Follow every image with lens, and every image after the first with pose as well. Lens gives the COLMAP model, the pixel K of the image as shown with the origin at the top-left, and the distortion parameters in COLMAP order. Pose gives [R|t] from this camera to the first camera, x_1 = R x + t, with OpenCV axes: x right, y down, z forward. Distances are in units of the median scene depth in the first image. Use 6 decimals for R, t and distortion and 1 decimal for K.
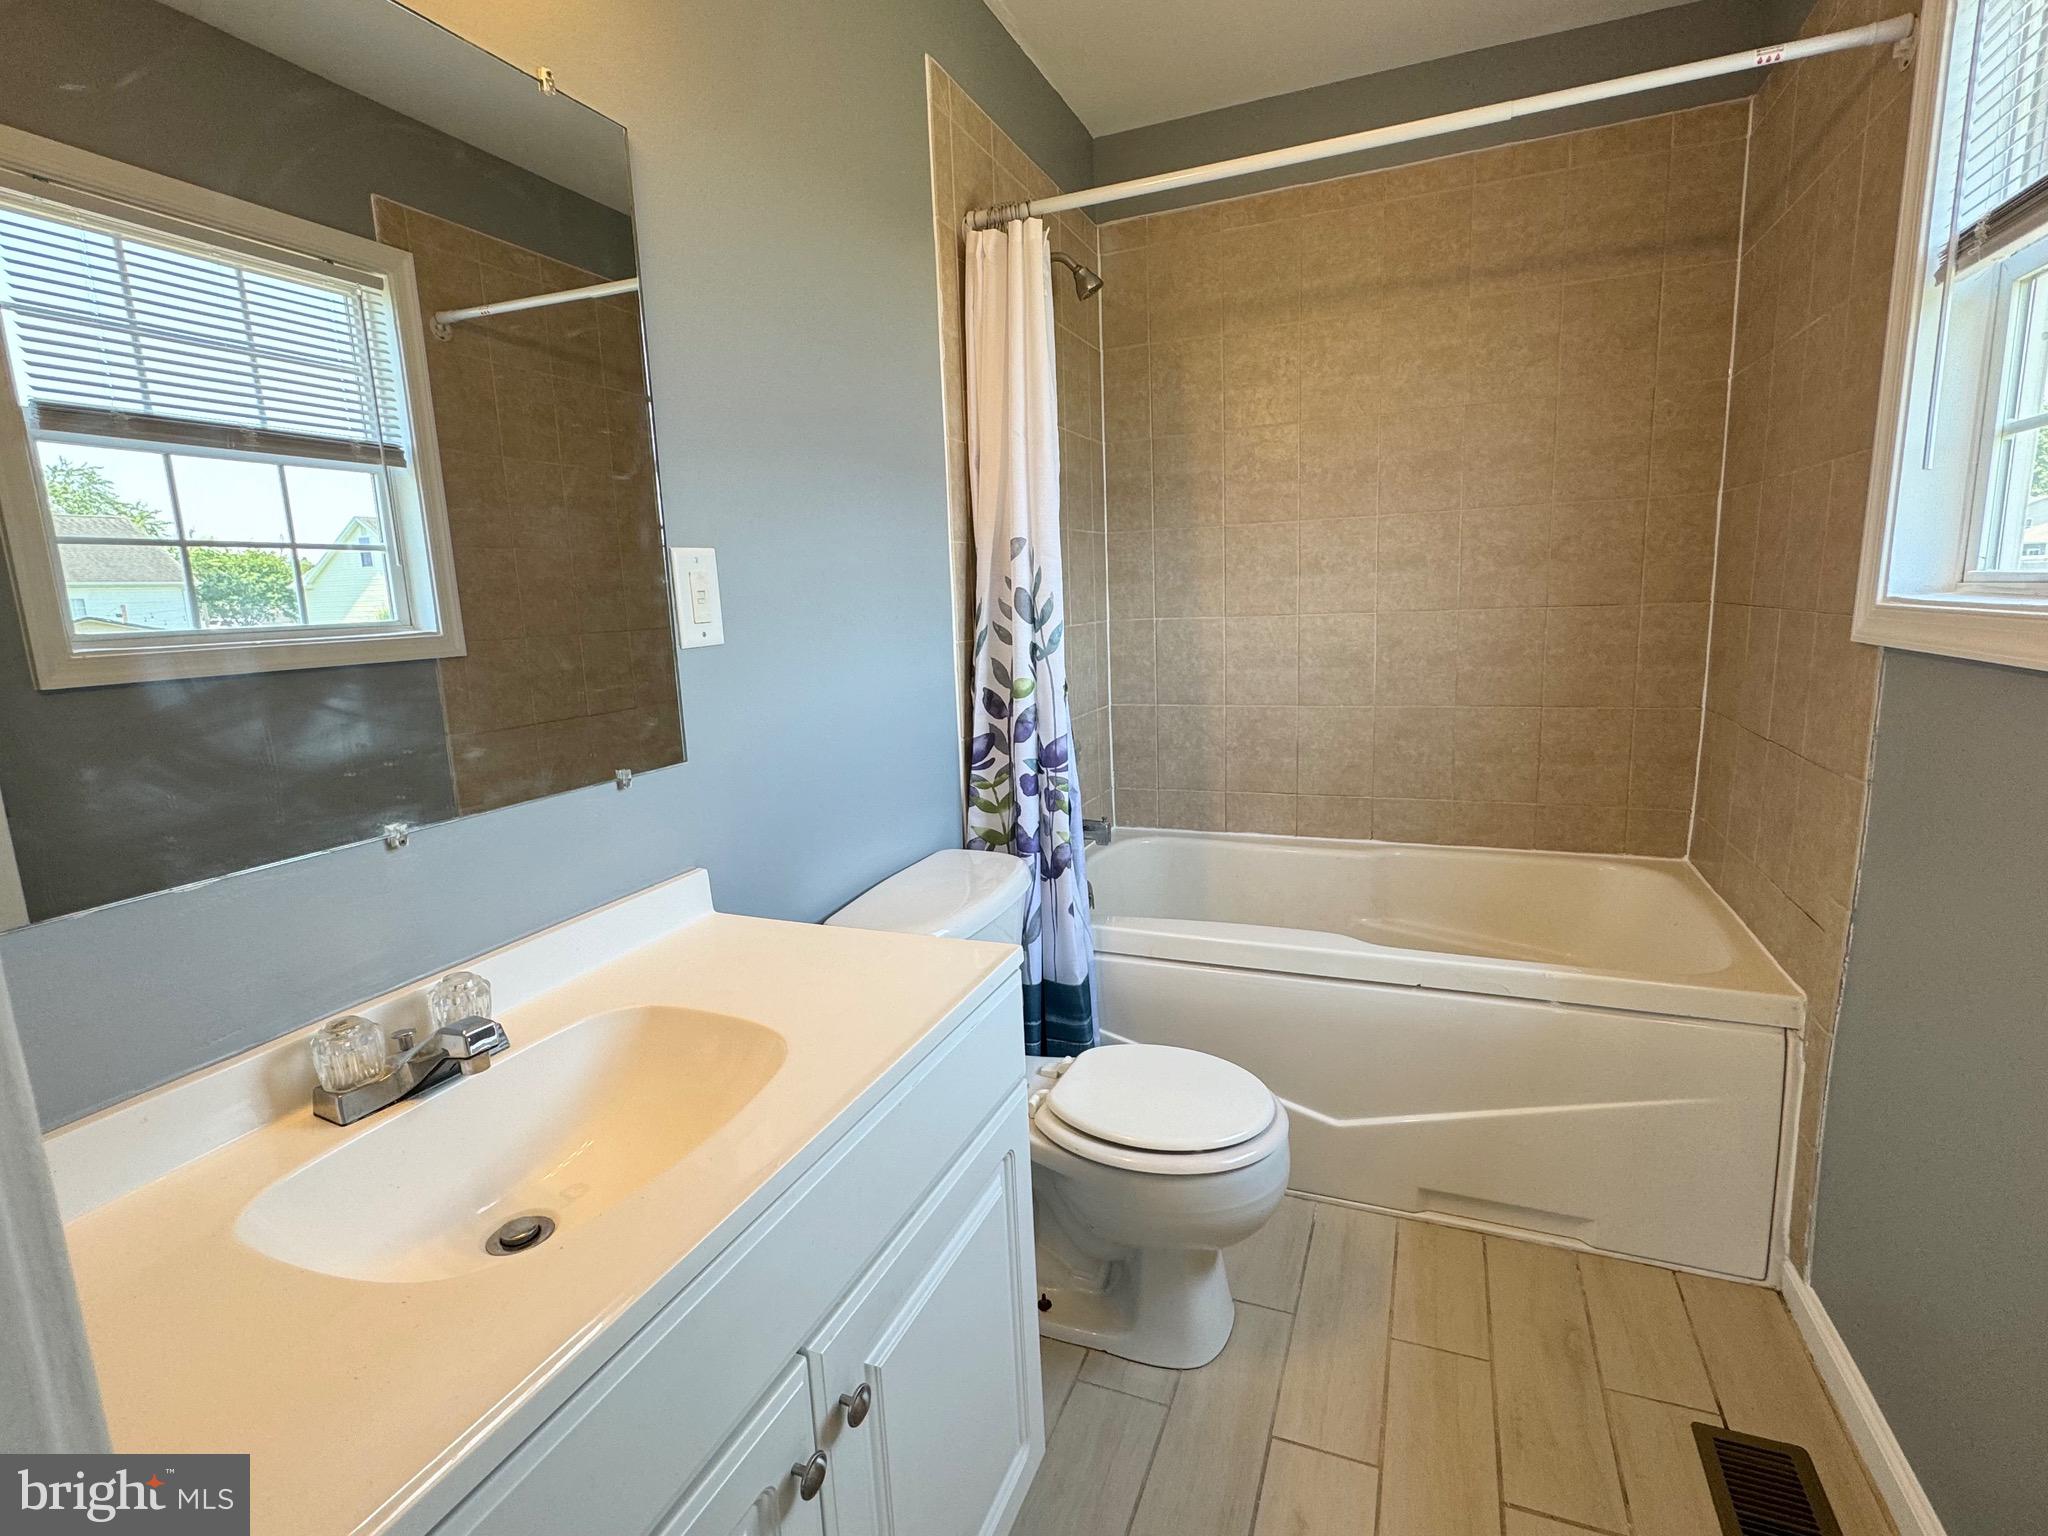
lens RADIAL K [[971.6, 0, 1027.9], [0, 971.6, 759.1], [0, 0, 1]] dist [-0.002762, -0.000005]
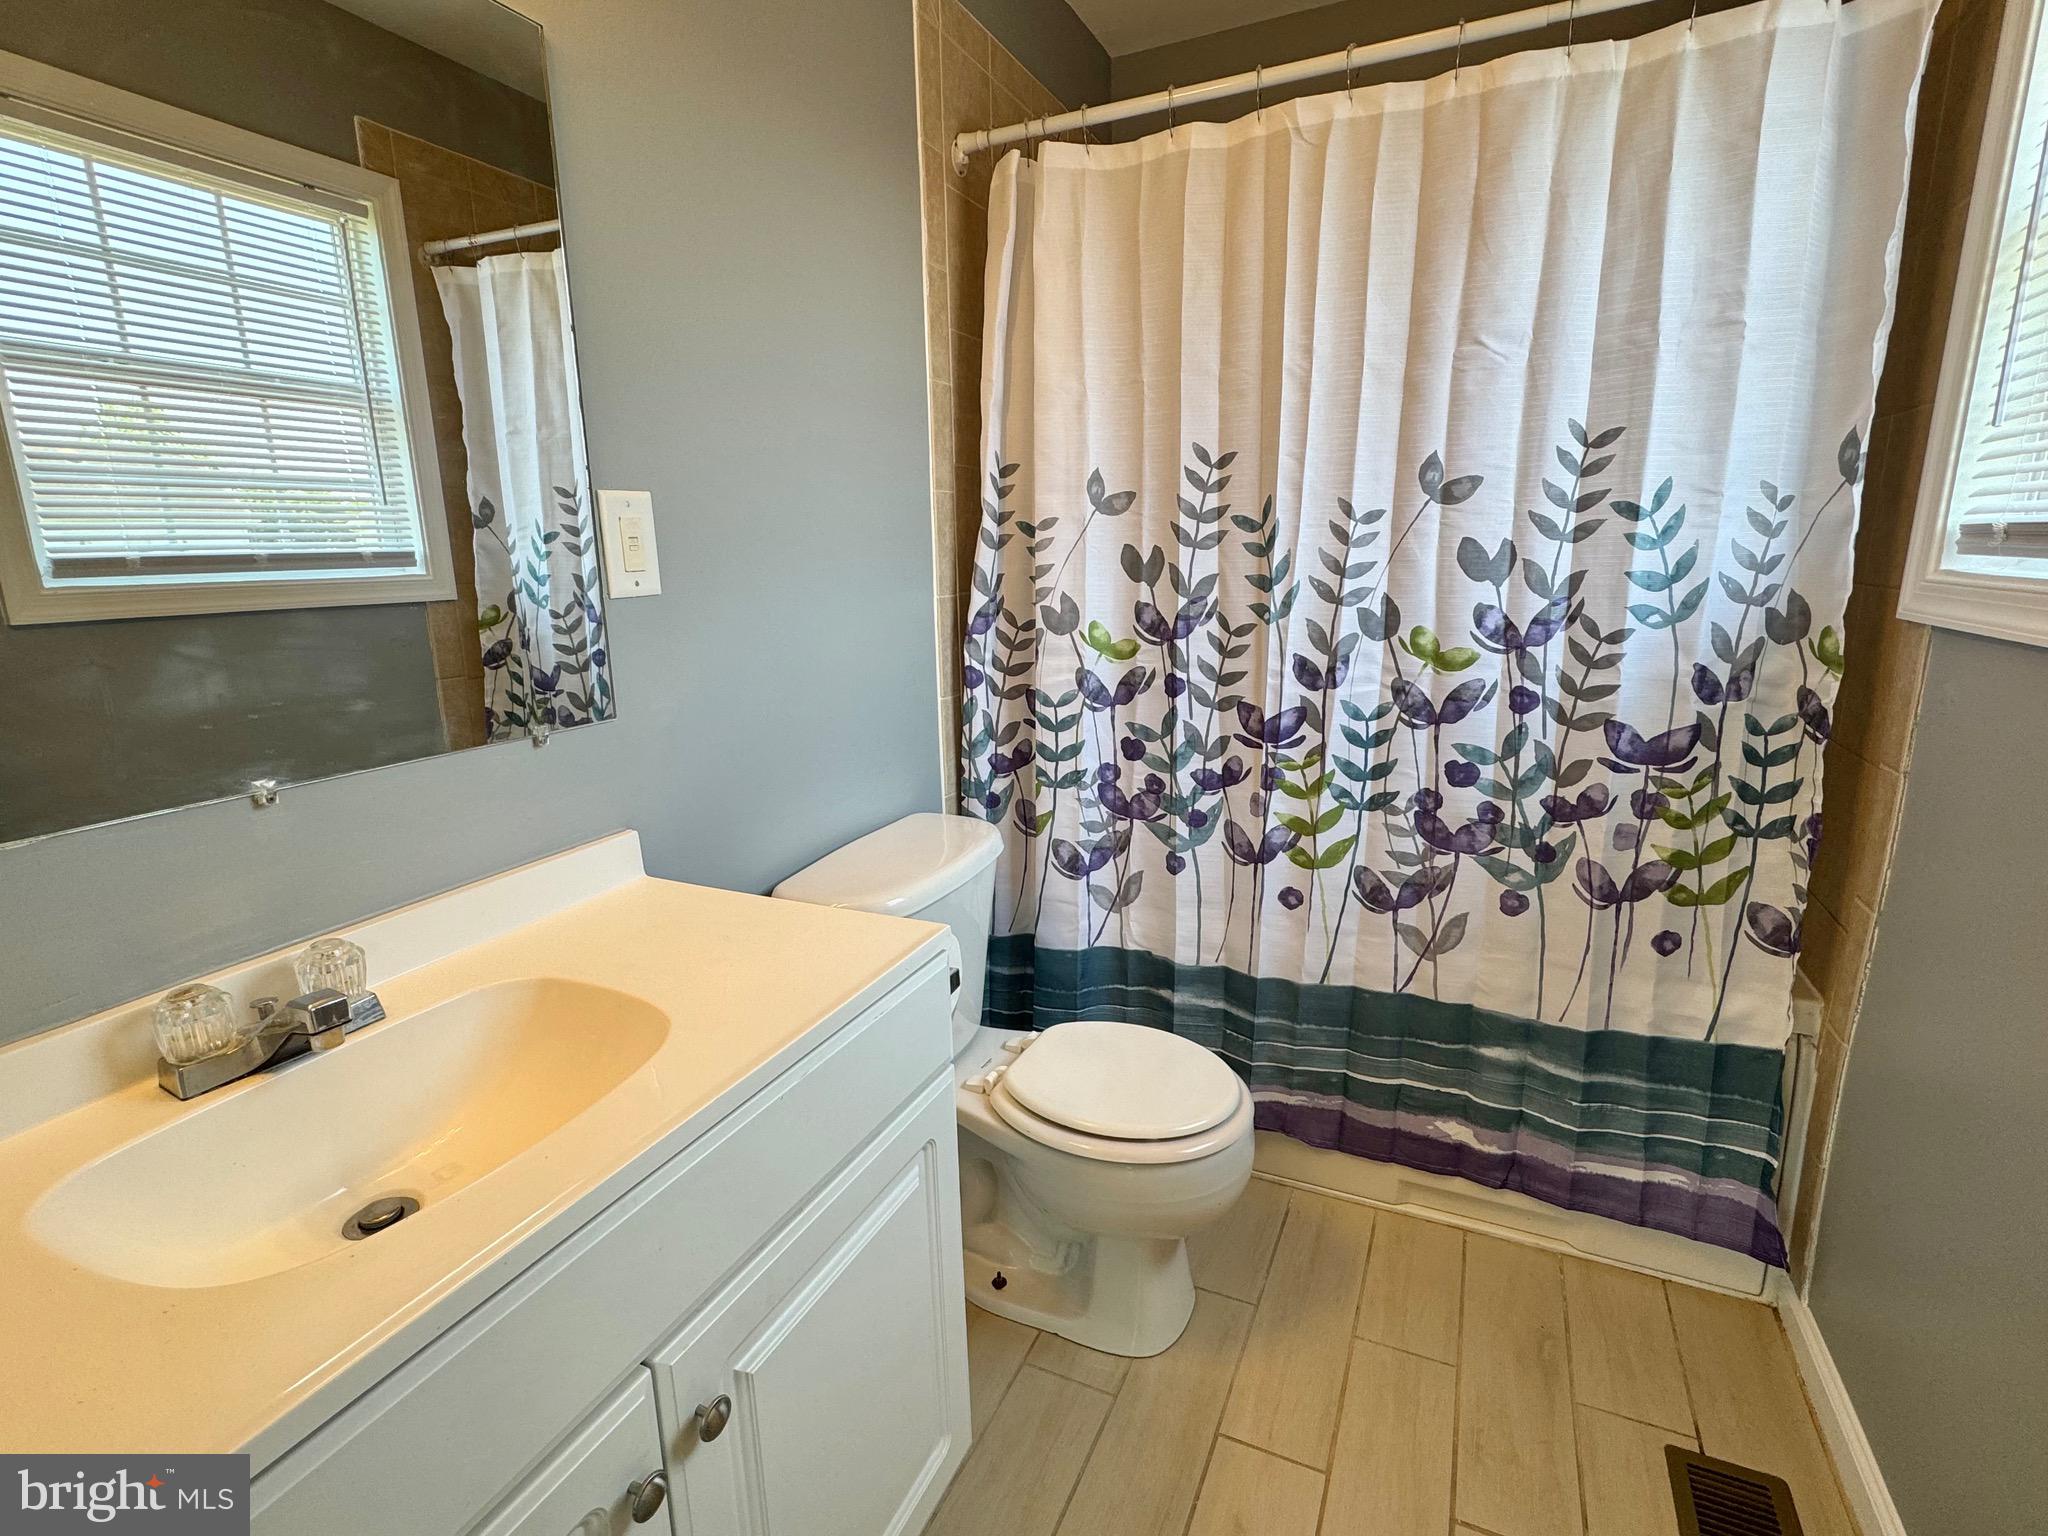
lens RADIAL K [[971.6, 0, 1027.9], [0, 971.6, 759.1], [0, 0, 1]] dist [-0.002762, -0.000005]
pose [[0.998822, 0.028107, -0.039565, 0.083609], [-0.026263, 0.998579, 0.046365, -0.011212], [0.040812, -0.045271, 0.998141, 0.062091]]
